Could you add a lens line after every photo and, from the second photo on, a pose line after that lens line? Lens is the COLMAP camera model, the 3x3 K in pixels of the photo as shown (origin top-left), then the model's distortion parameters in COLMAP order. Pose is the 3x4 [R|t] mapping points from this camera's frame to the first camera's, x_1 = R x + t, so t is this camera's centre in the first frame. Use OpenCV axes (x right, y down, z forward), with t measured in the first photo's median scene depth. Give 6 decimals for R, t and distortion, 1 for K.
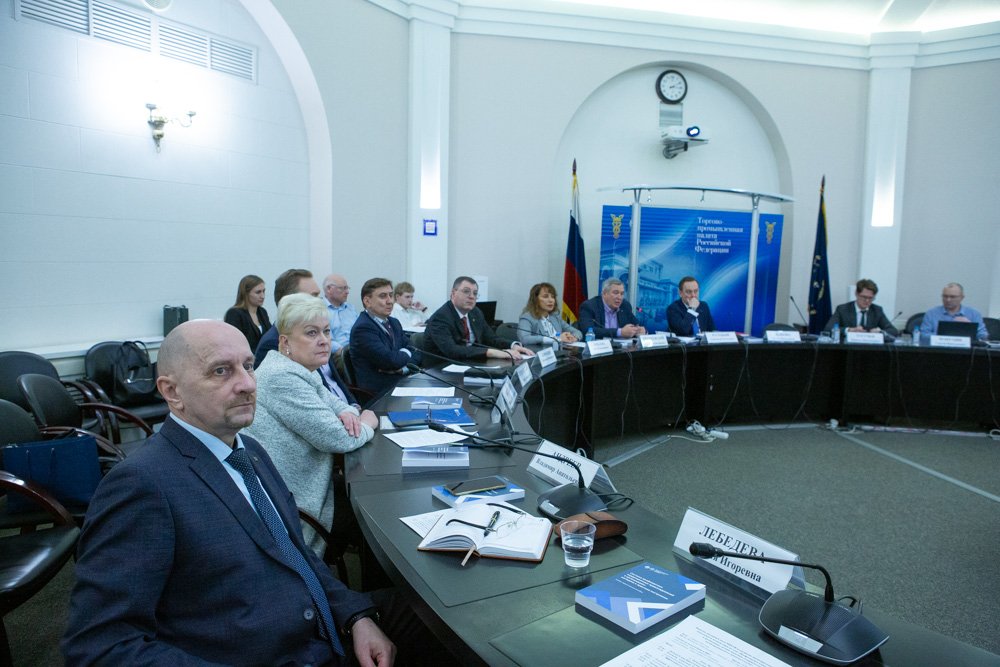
lens RADIAL K [[666.5, 0, 500.0], [0, 666.5, 333.5], [0, 0, 1]] dist [-0.104863, 0.079176]
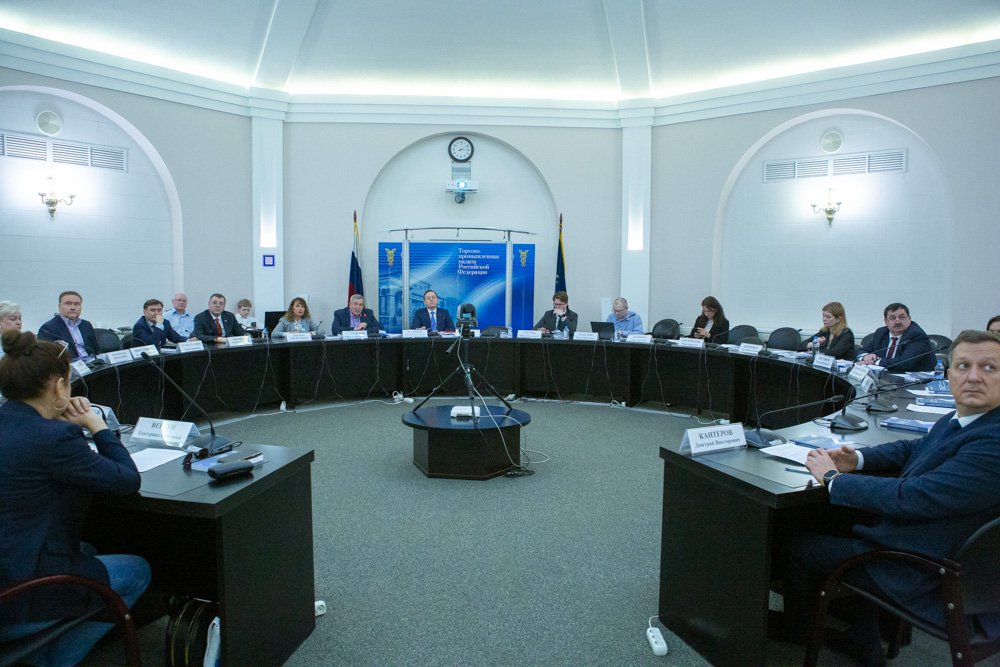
lens RADIAL K [[666.5, 0, 500.0], [0, 666.5, 333.5], [0, 0, 1]] dist [-0.104863, 0.079176]
pose [[0.993903, -0.004067, -0.110181, 0.543702], [0.000355, 0.999432, -0.033689, 0.043959], [0.110255, 0.033444, 0.993340, -0.341251]]
